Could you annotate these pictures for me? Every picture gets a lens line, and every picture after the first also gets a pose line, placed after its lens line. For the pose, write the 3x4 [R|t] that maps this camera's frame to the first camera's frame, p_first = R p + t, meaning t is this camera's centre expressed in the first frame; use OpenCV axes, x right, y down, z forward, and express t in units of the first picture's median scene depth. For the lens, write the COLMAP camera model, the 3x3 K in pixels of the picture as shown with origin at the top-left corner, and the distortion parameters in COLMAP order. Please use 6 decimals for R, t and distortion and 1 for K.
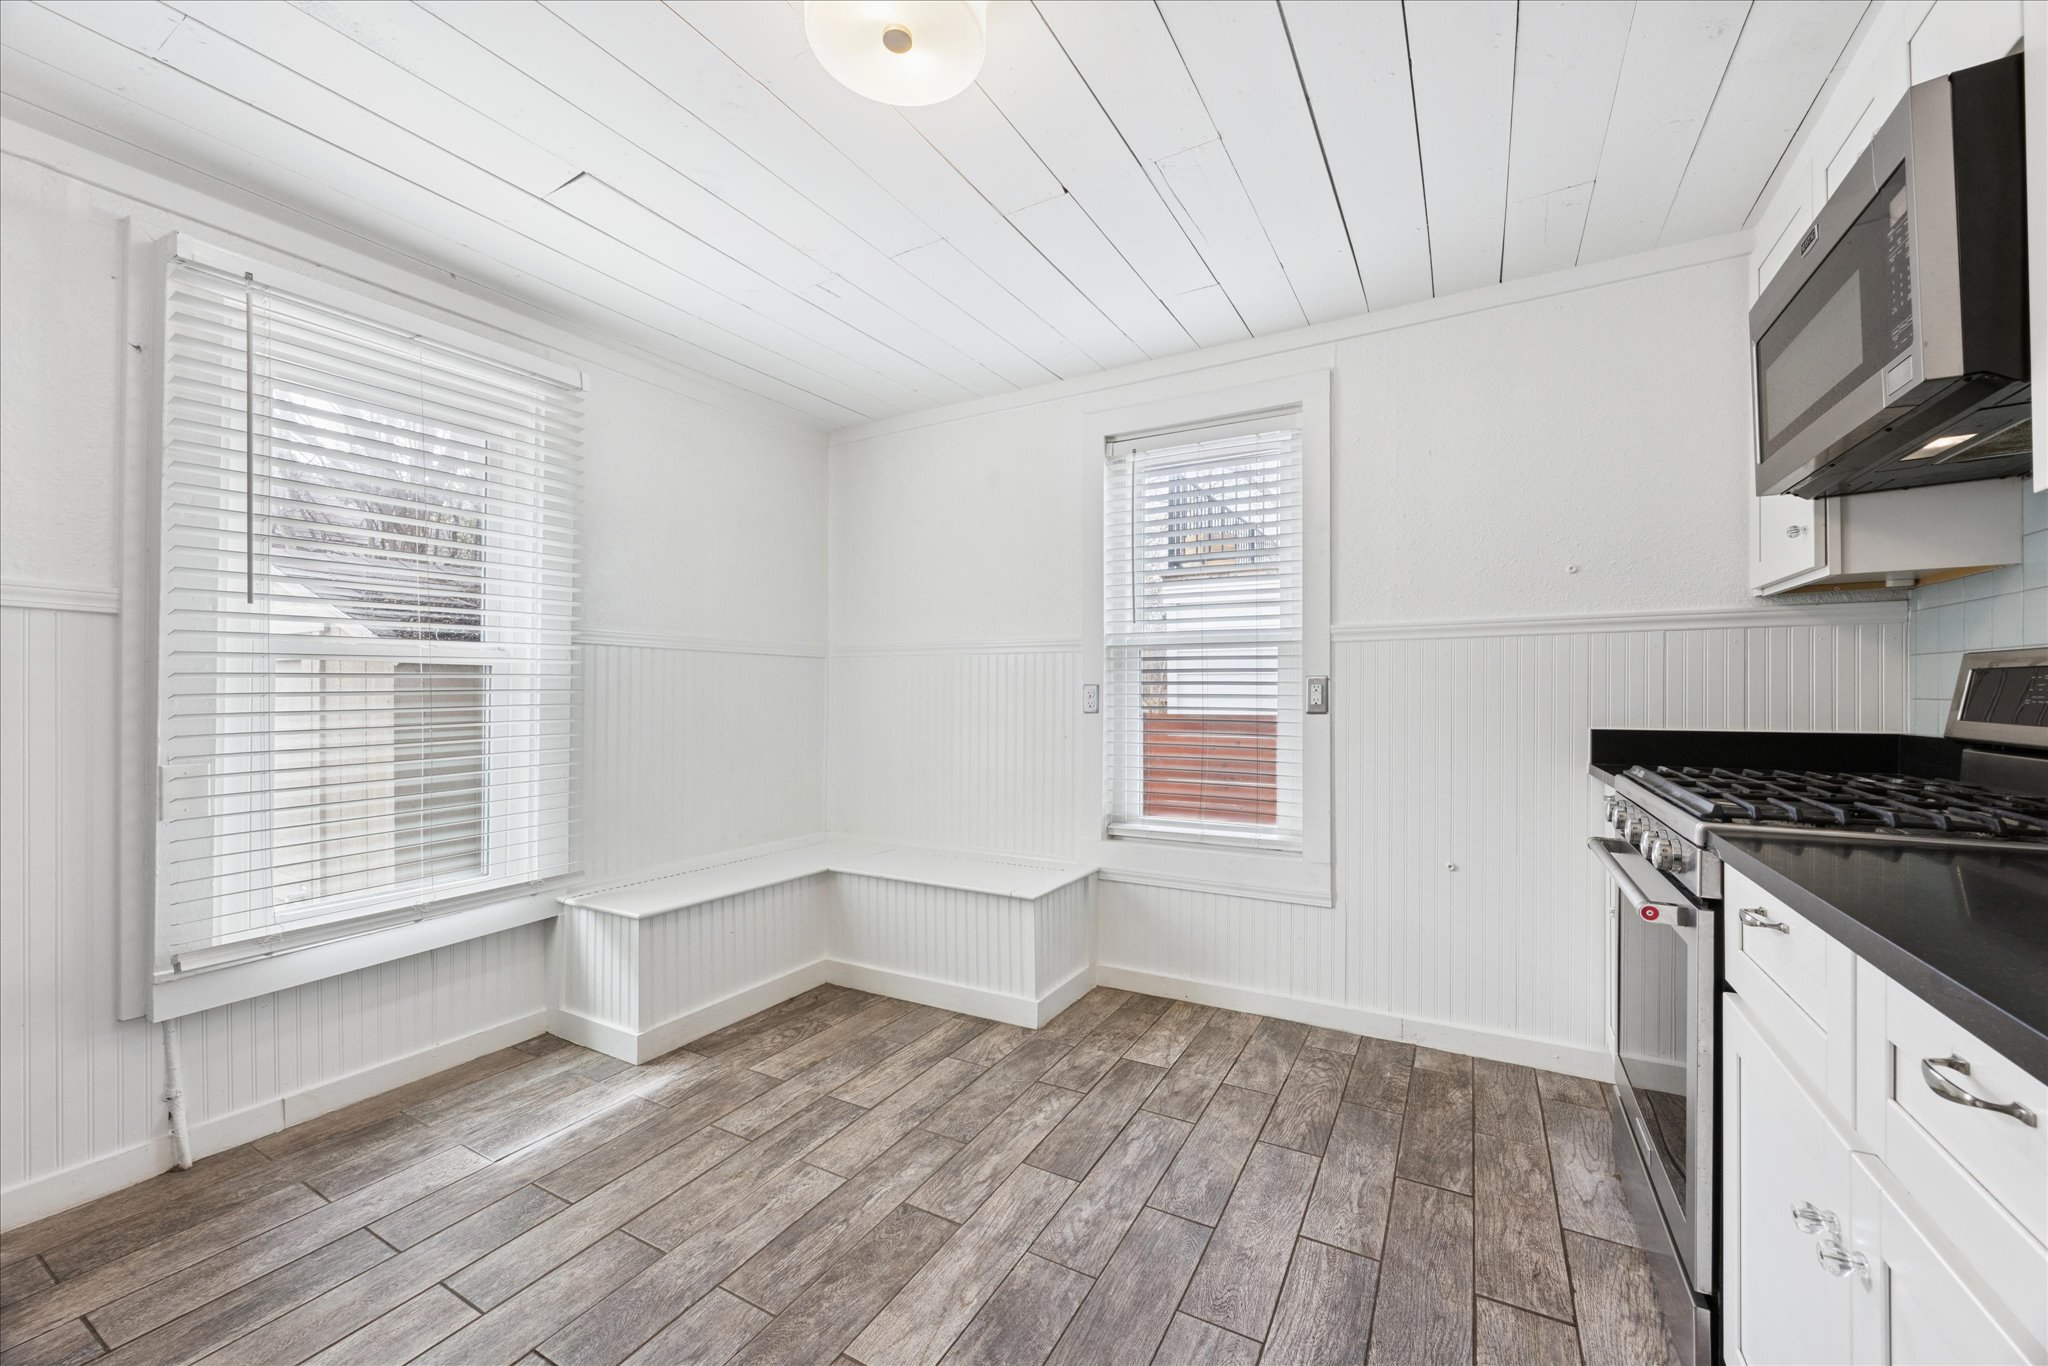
lens RADIAL K [[783.0, 0, 1036.5], [0, 783.0, 696.3], [0, 0, 1]] dist [-0.005467, 0.000399]
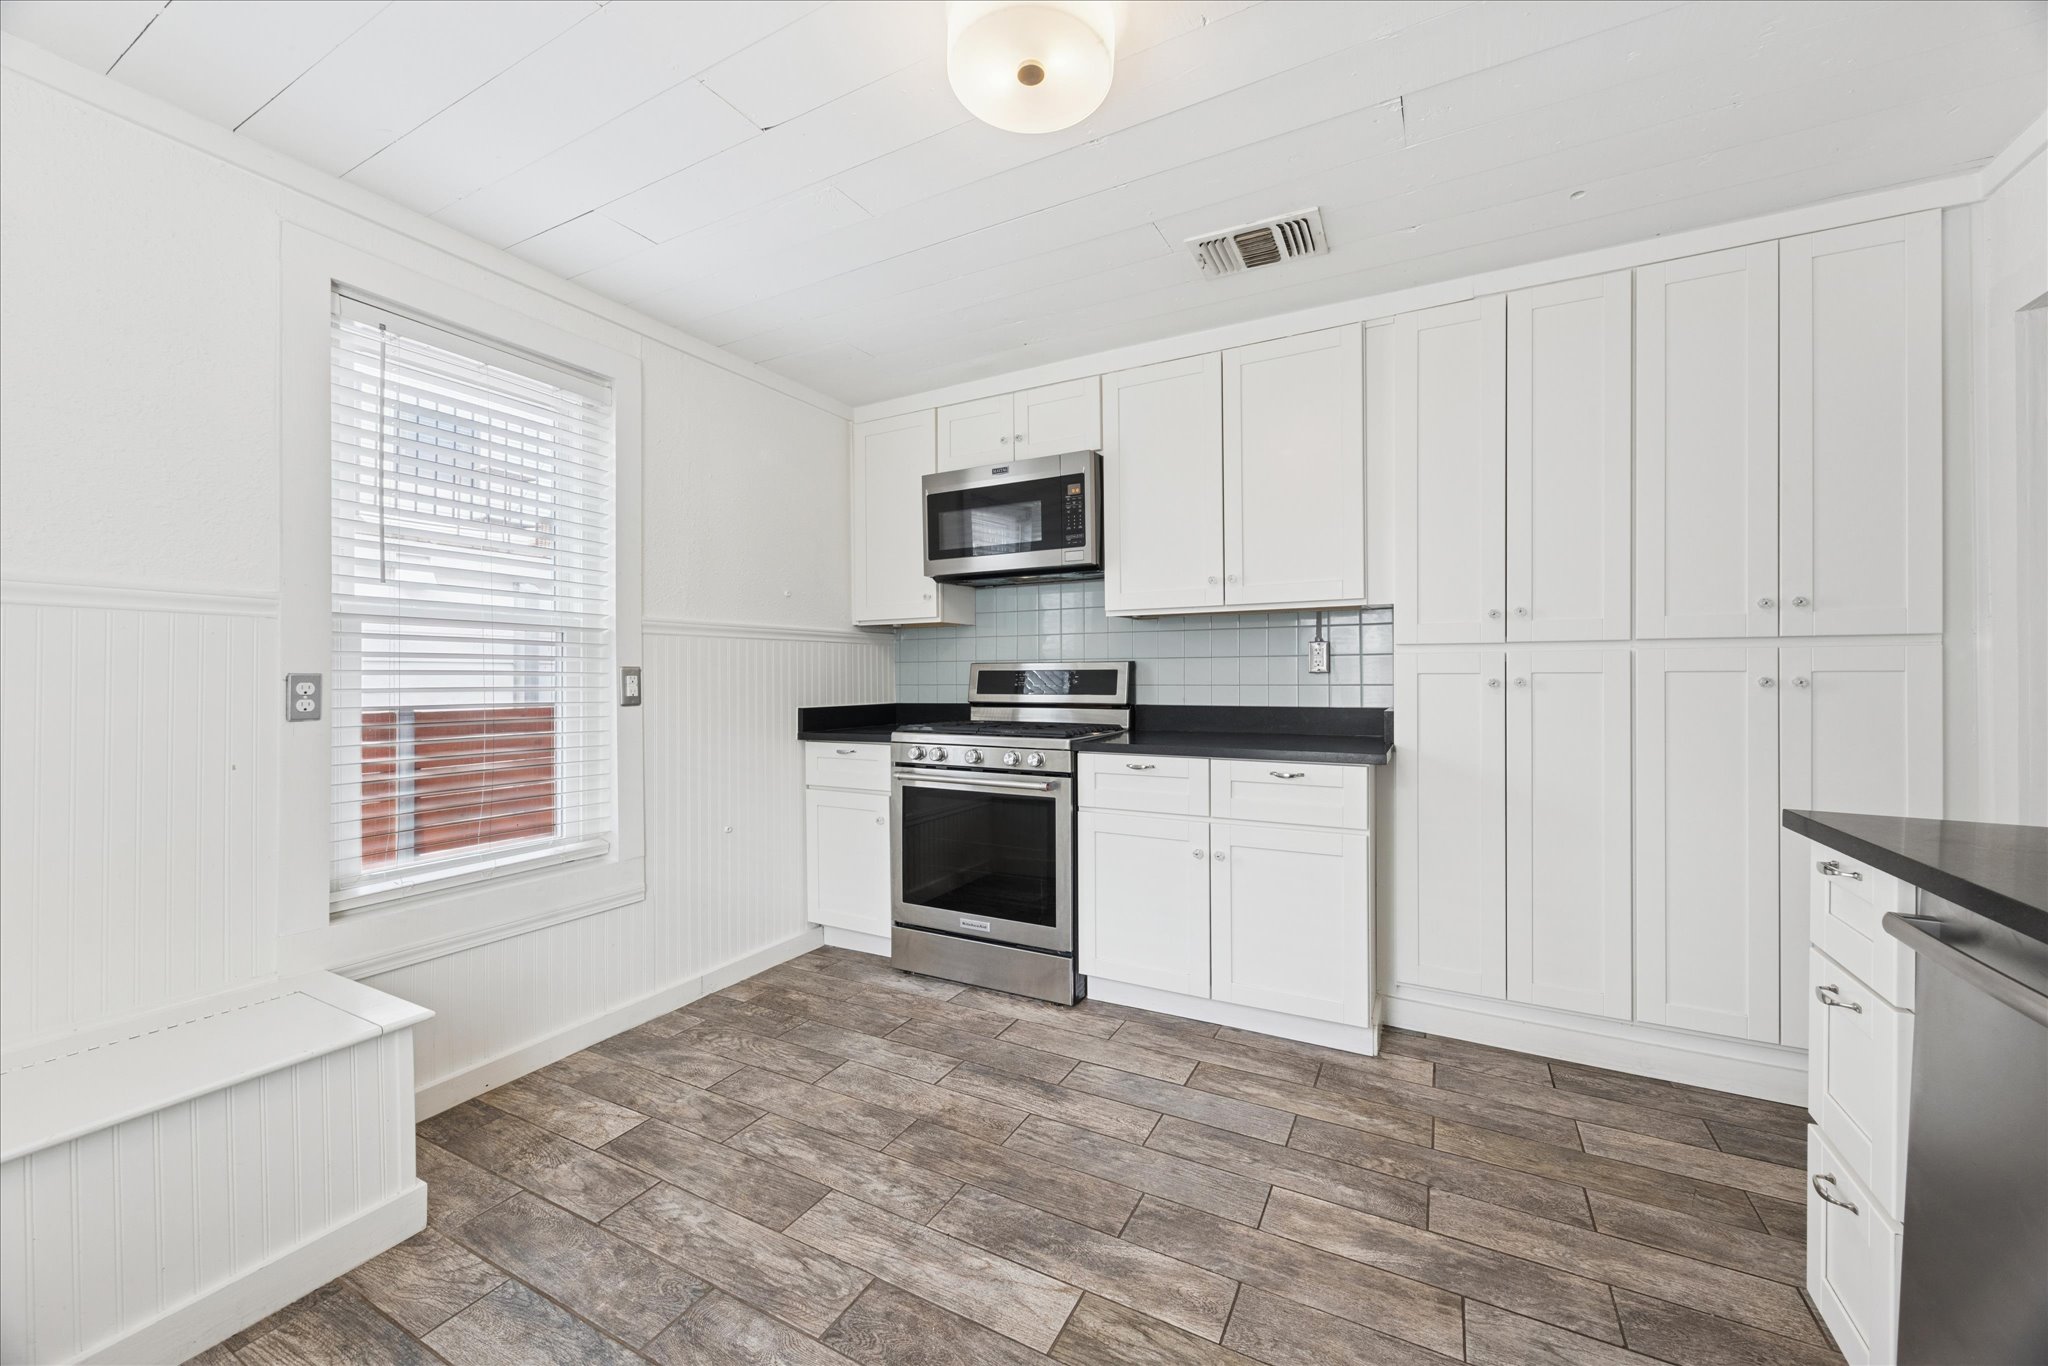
lens RADIAL K [[783.0, 0, 1032.6], [0, 783.0, 672.4], [0, 0, 1]] dist [-0.005467, 0.000399]
pose [[-0.022483, 0.009670, 0.999700, -0.746392], [0.010944, 0.999896, -0.009426, -0.005298], [-0.999687, 0.010729, -0.022586, 0.620767]]
